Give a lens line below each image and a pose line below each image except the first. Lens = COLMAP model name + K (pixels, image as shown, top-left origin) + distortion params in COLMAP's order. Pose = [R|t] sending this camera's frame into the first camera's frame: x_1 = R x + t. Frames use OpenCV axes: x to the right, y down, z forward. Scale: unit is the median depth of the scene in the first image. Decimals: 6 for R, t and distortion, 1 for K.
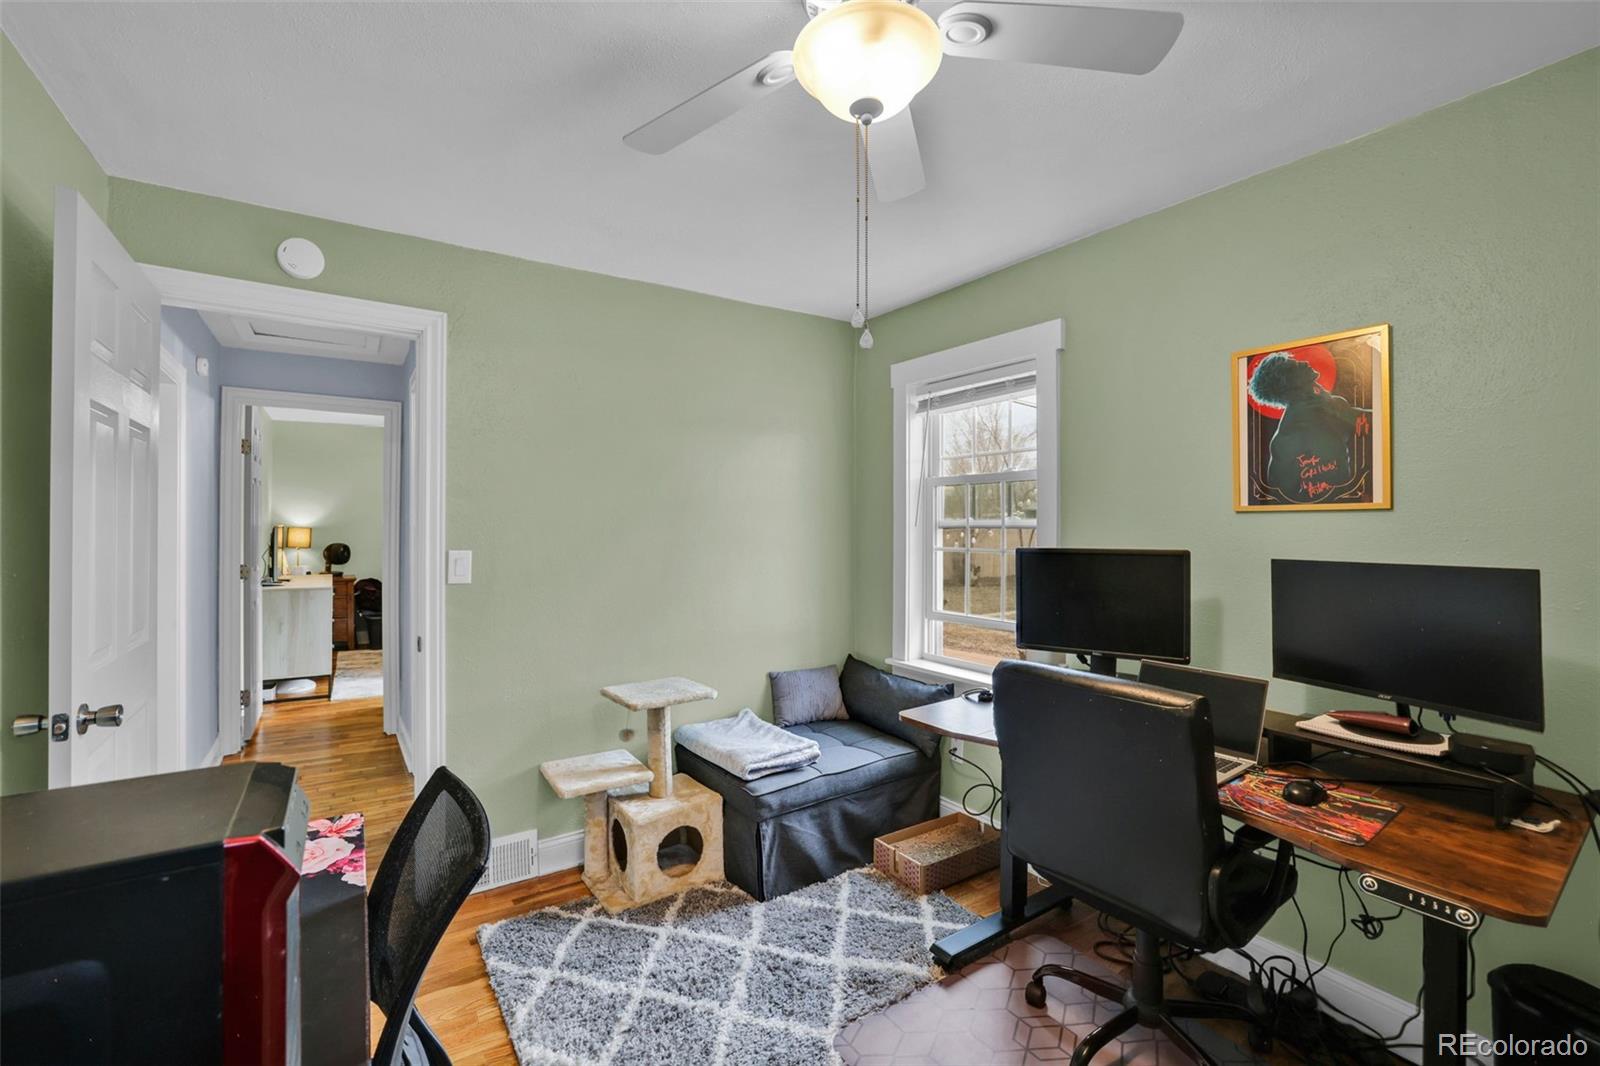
lens RADIAL K [[681.8, 0, 791.2], [0, 681.8, 526.8], [0, 0, 1]] dist [-0.029422, 0.000412]
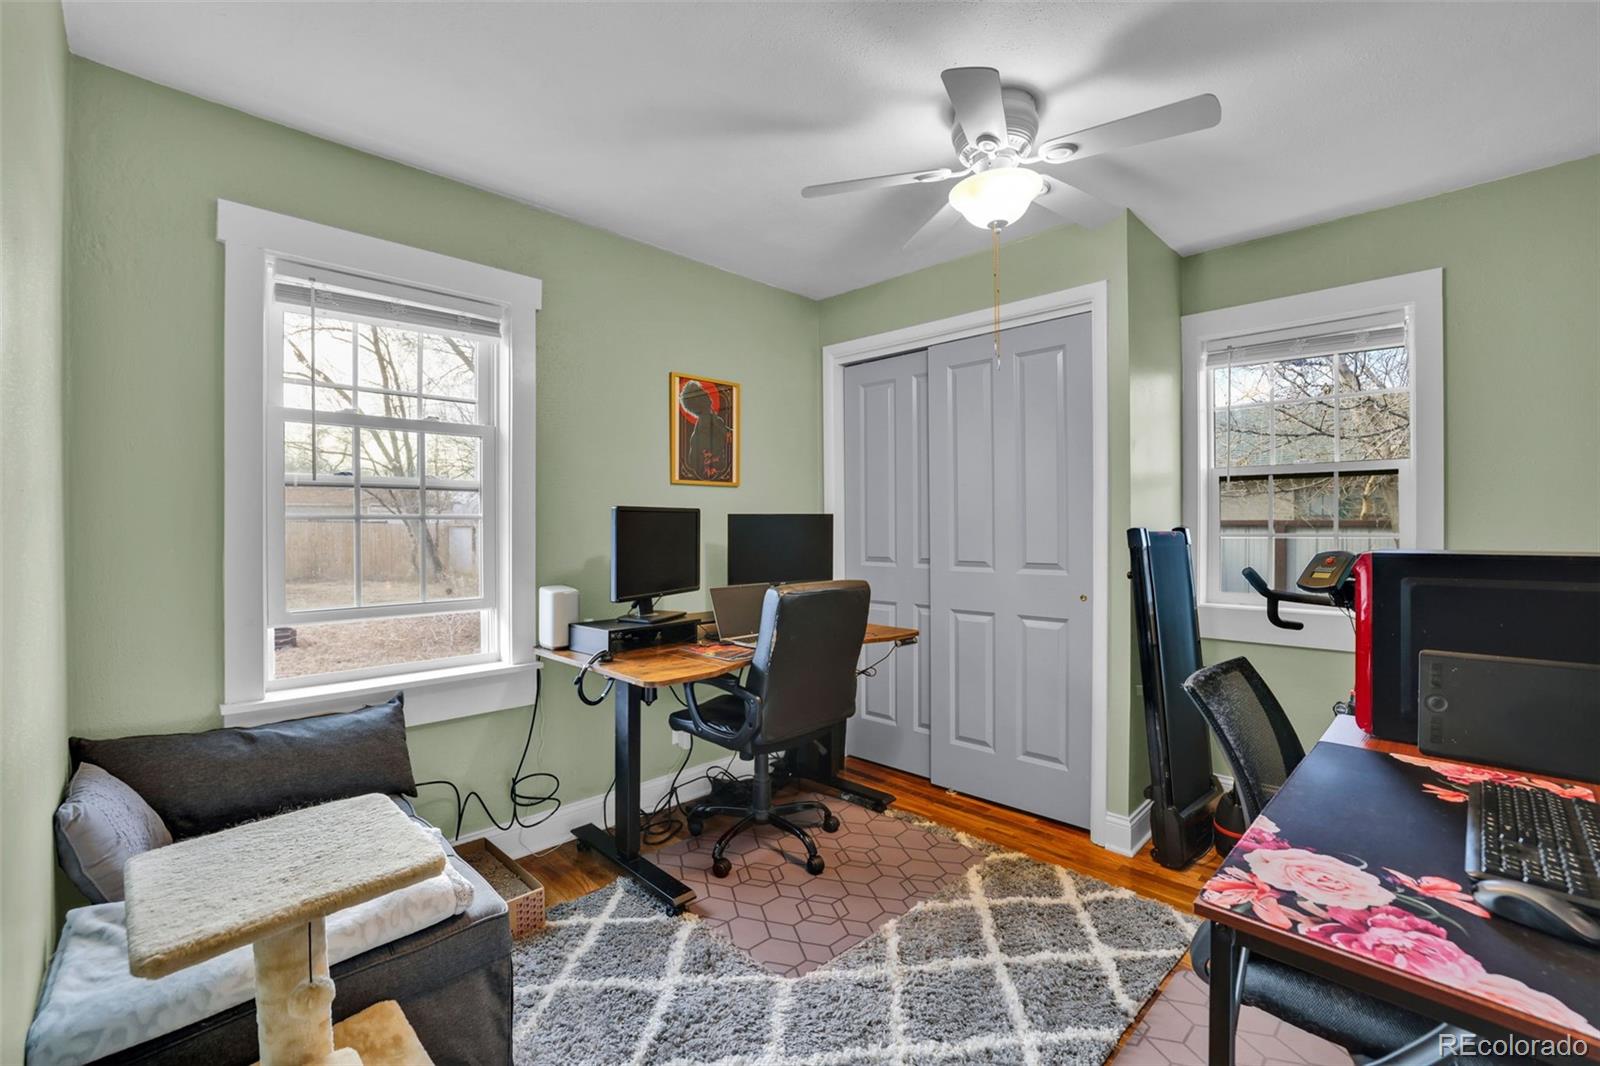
lens RADIAL K [[681.8, 0, 791.2], [0, 681.8, 526.8], [0, 0, 1]] dist [-0.029422, 0.000412]
pose [[-0.191362, -0.003157, 0.981514, -0.853397], [0.002702, 0.999989, 0.003743, 0.068636], [-0.981516, 0.003368, -0.191352, 1.085595]]
